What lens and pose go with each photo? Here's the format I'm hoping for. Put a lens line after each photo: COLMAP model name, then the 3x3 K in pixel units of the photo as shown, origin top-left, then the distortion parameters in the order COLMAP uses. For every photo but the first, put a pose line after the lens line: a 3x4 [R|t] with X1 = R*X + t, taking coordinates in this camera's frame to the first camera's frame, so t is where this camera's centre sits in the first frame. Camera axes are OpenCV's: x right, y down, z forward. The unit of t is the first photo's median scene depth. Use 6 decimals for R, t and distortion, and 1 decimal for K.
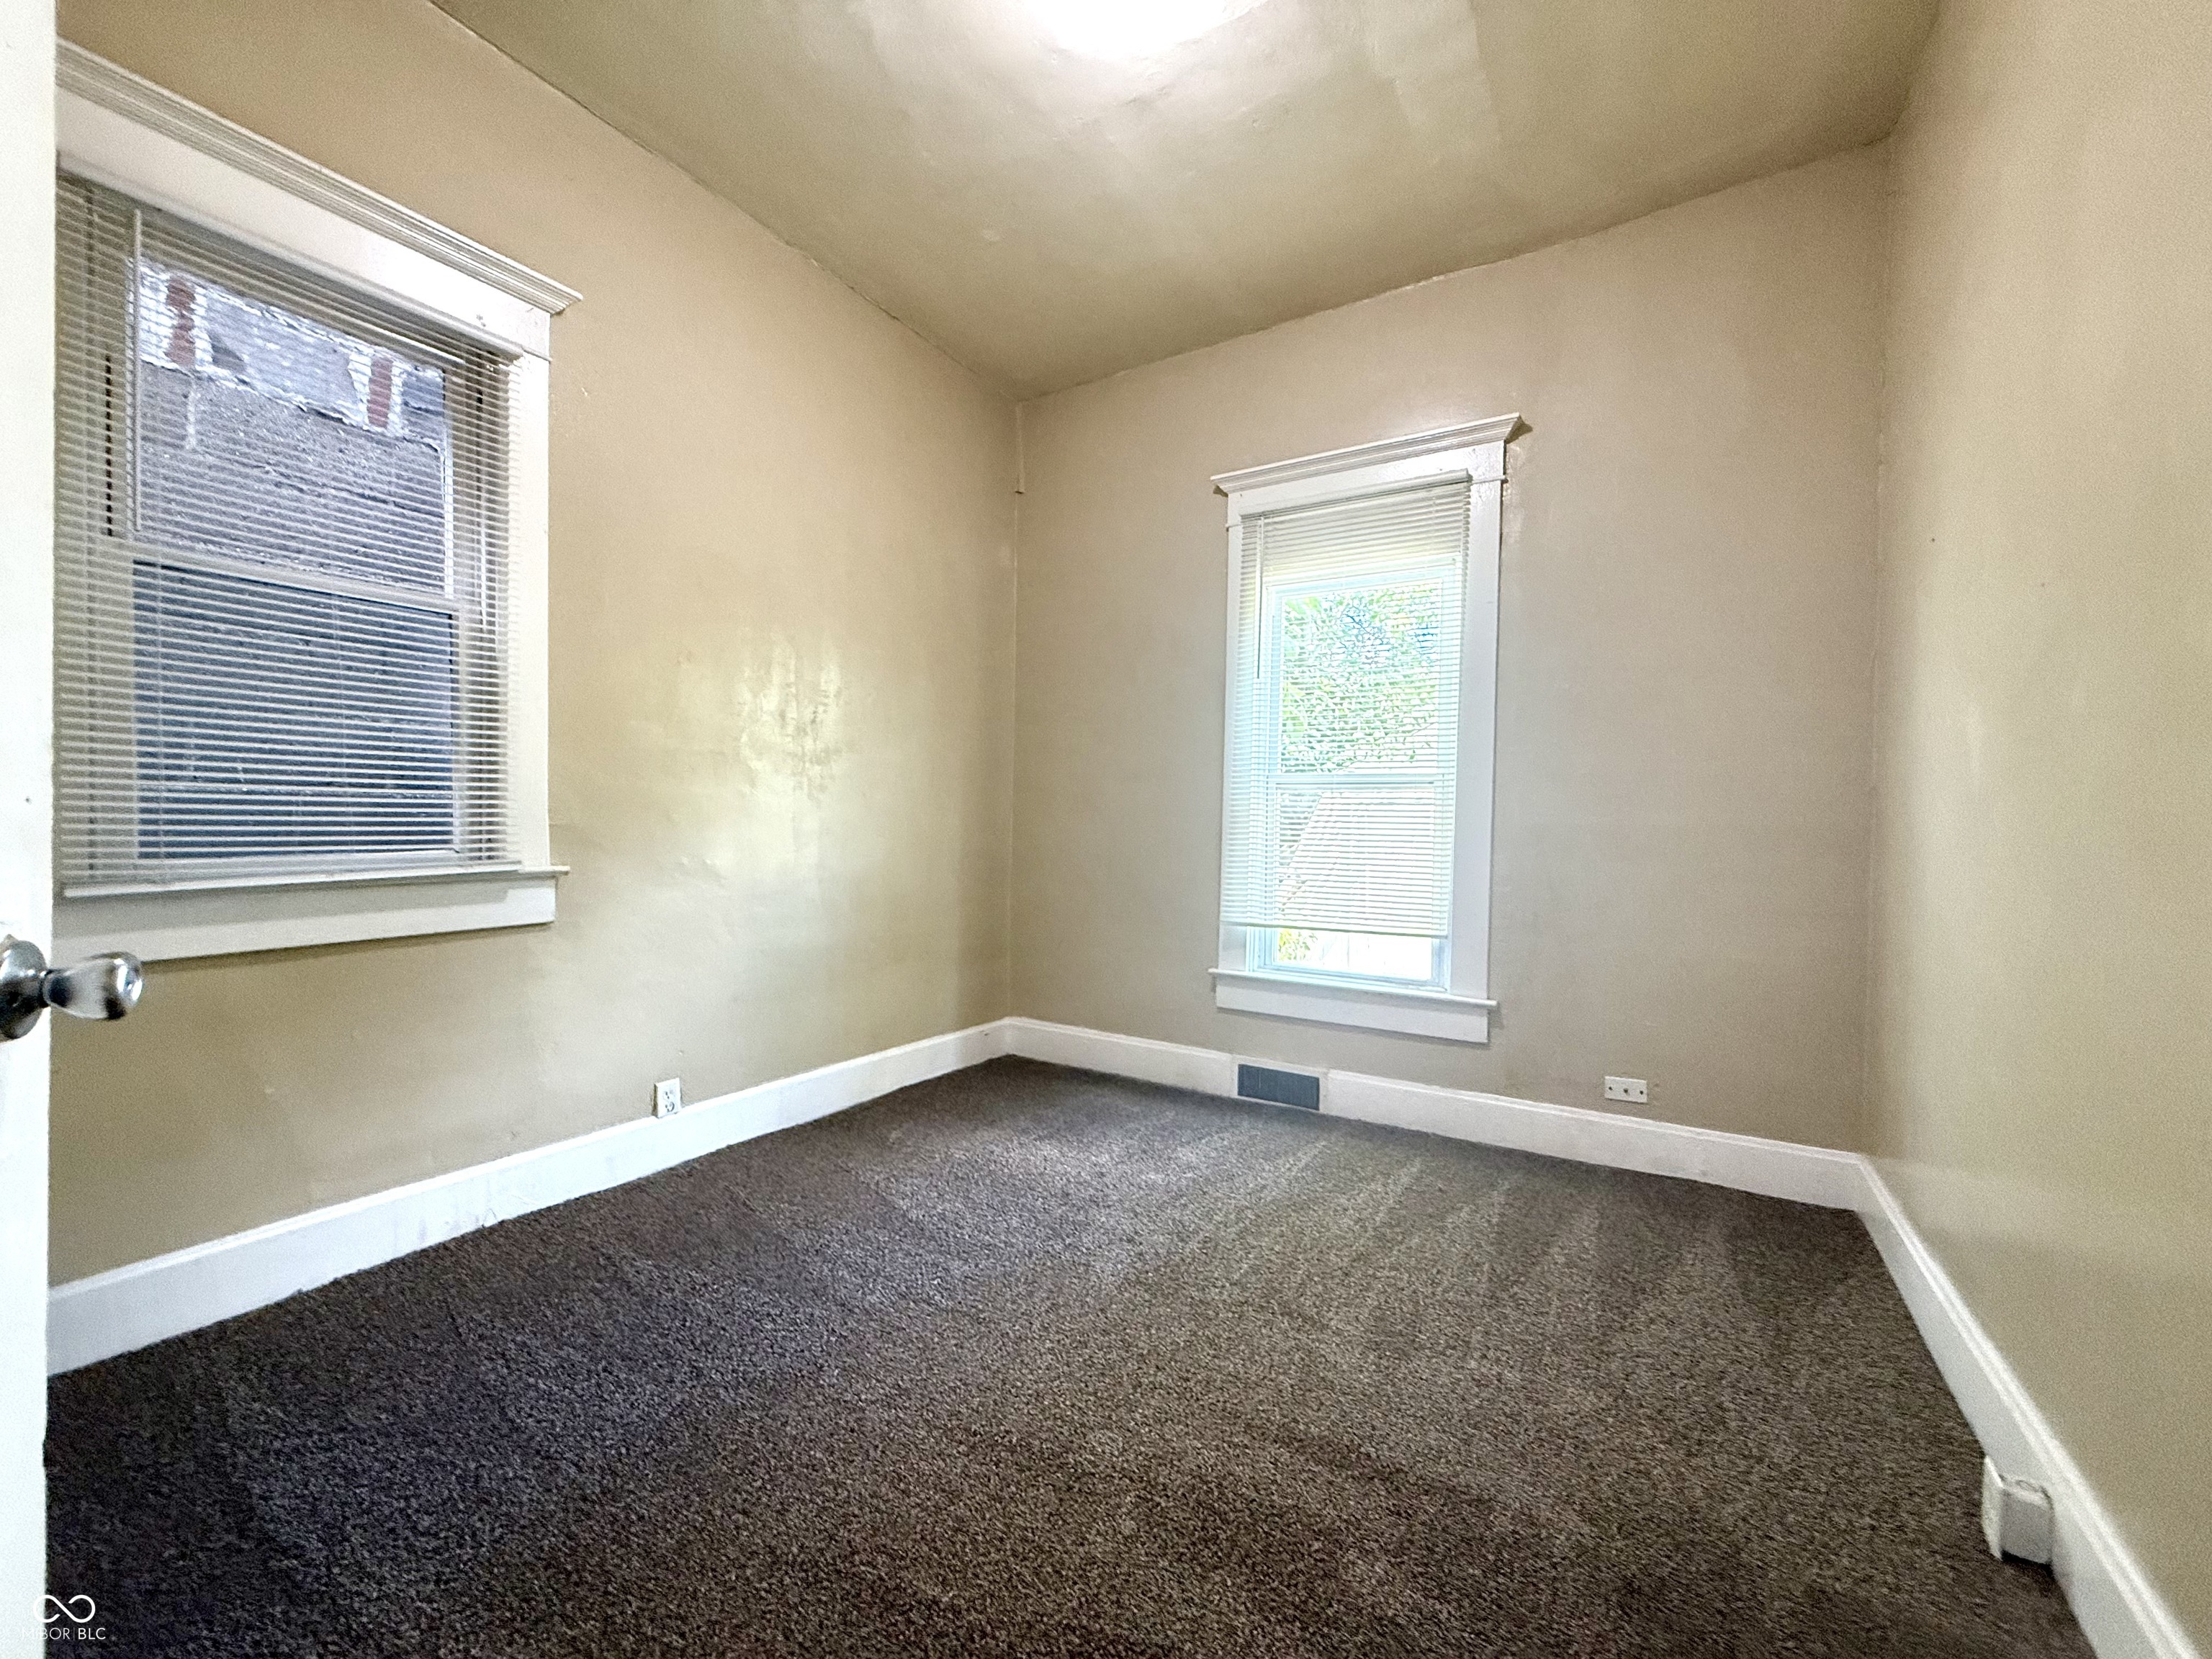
lens RADIAL K [[881.1, 0, 1097.2], [0, 881.1, 831.7], [0, 0, 1]] dist [-0.001504, 0.000782]
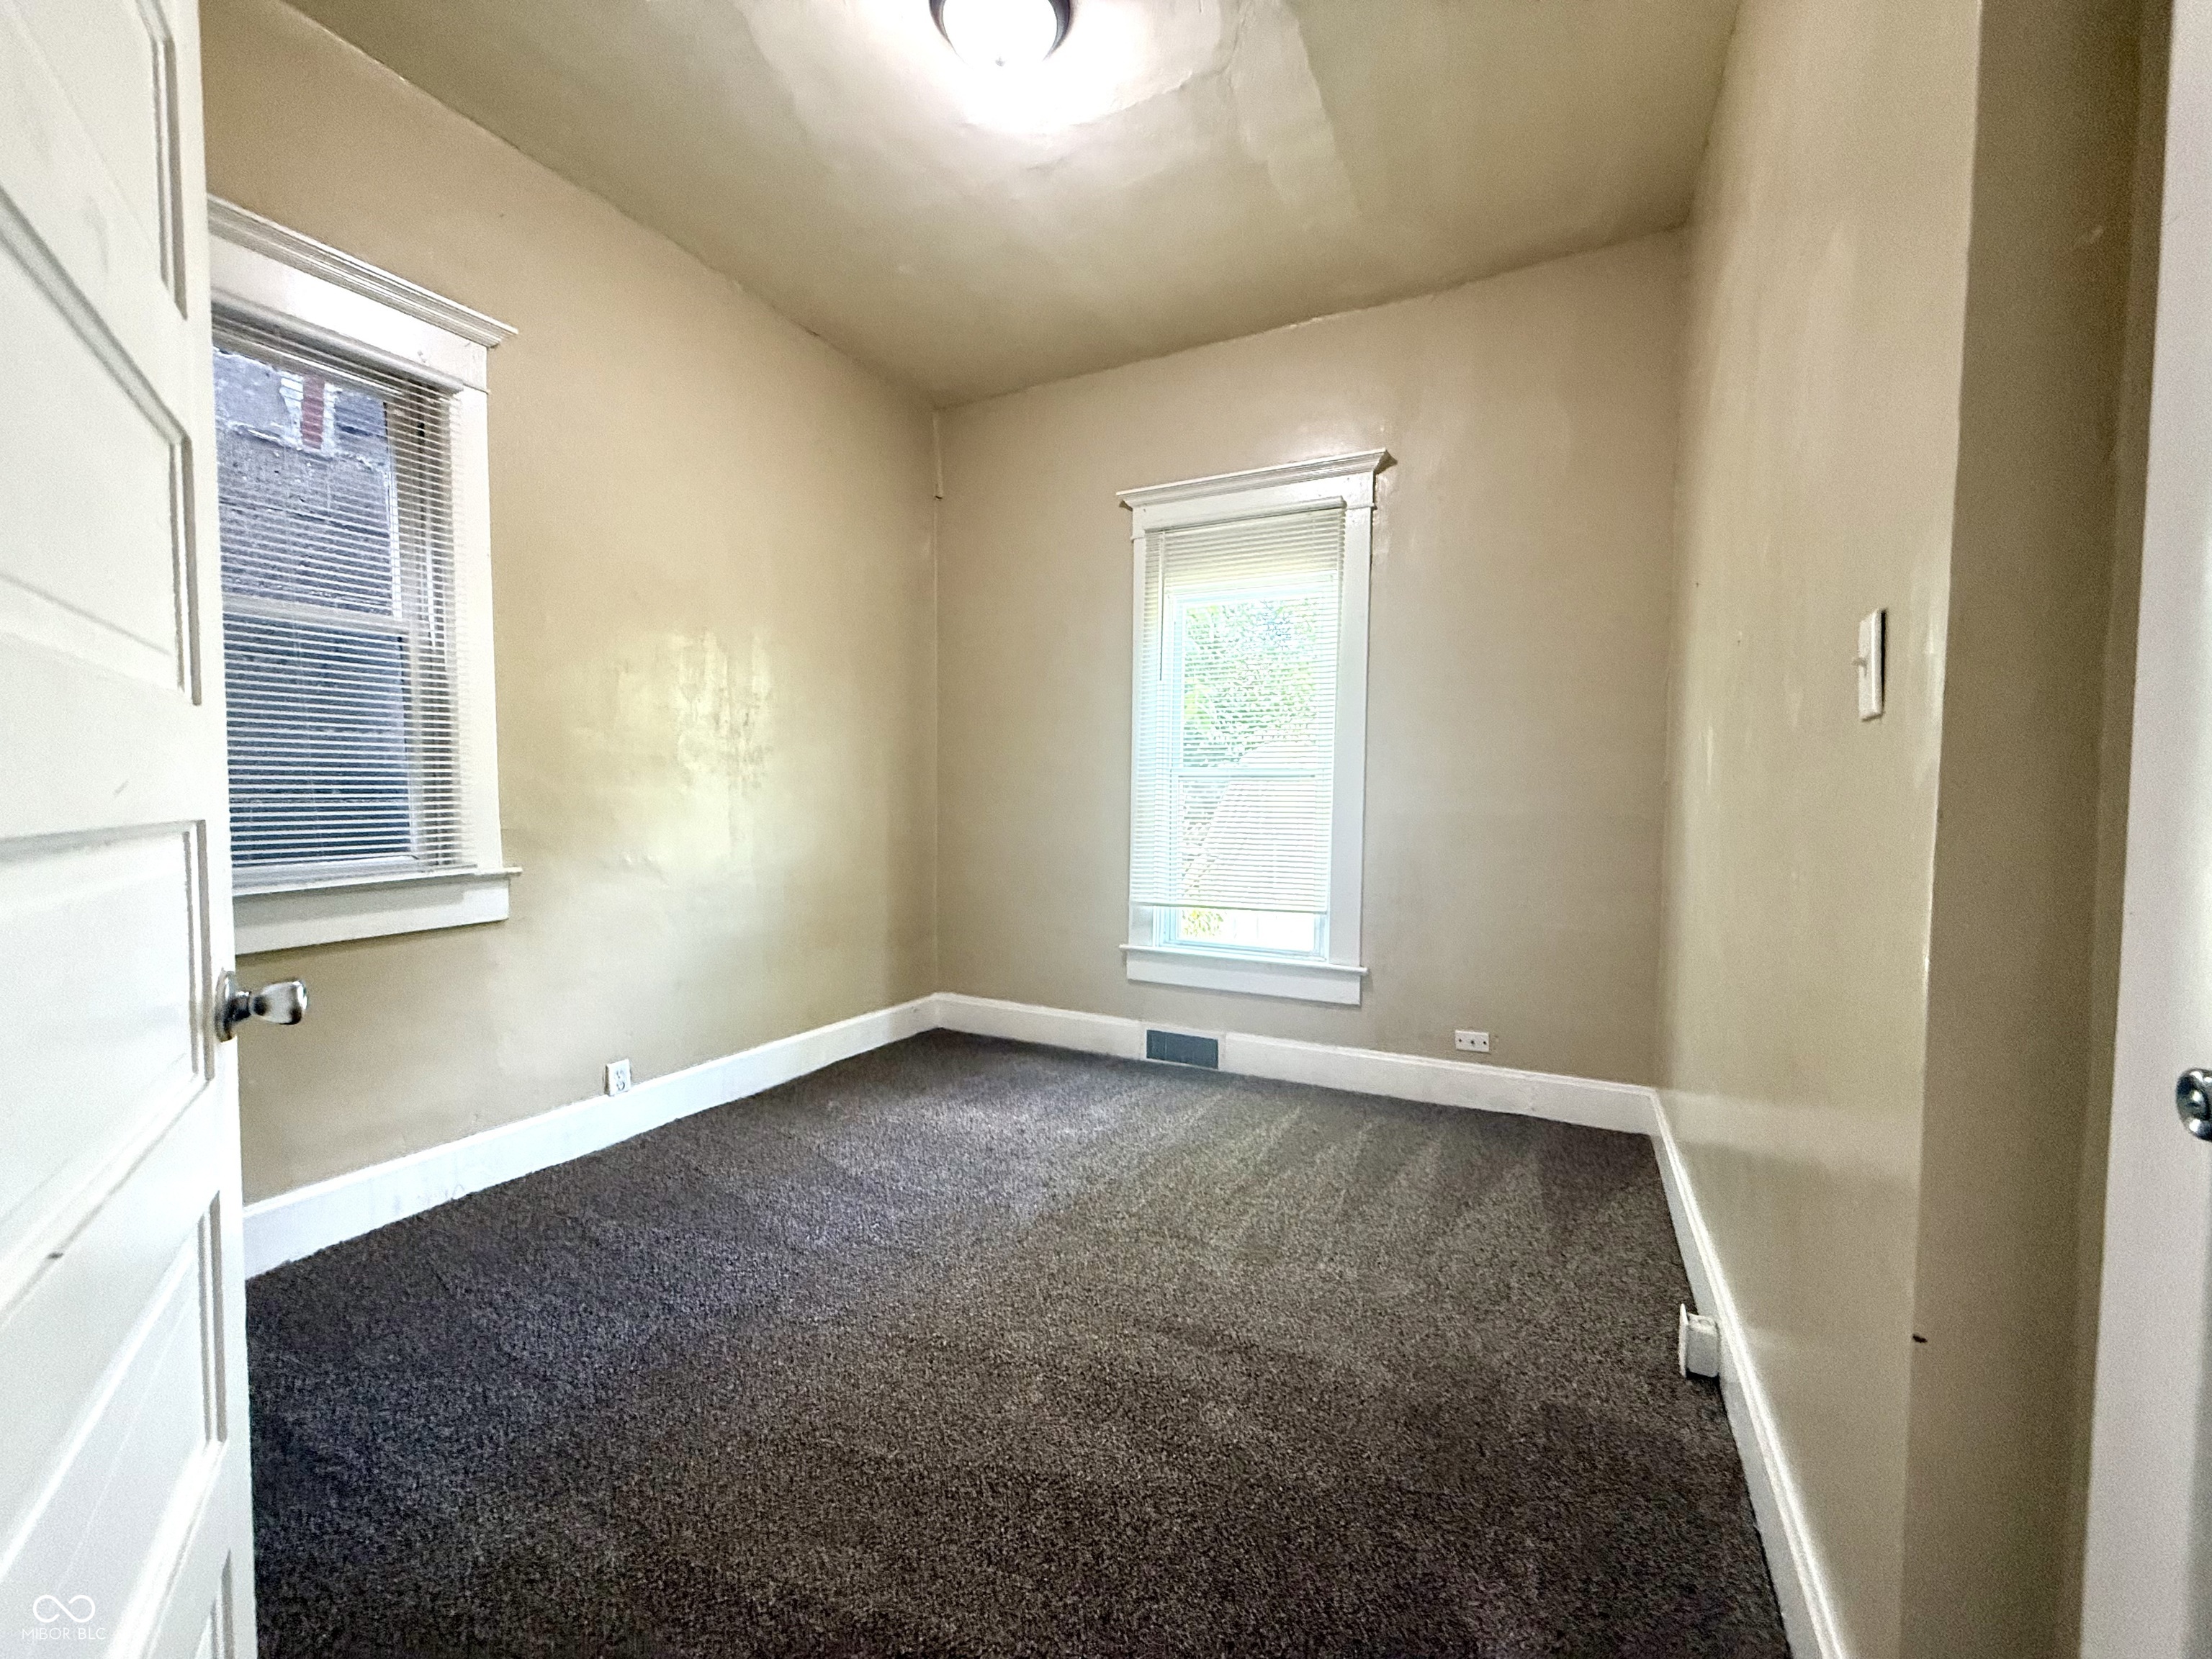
lens RADIAL K [[881.1, 0, 1097.6], [0, 881.1, 831.0], [0, 0, 1]] dist [-0.001504, 0.000782]
pose [[0.996551, -0.013507, 0.081877, 0.017173], [0.010874, 0.999412, 0.032515, -0.034319], [-0.082268, -0.031512, 0.996112, -0.135673]]
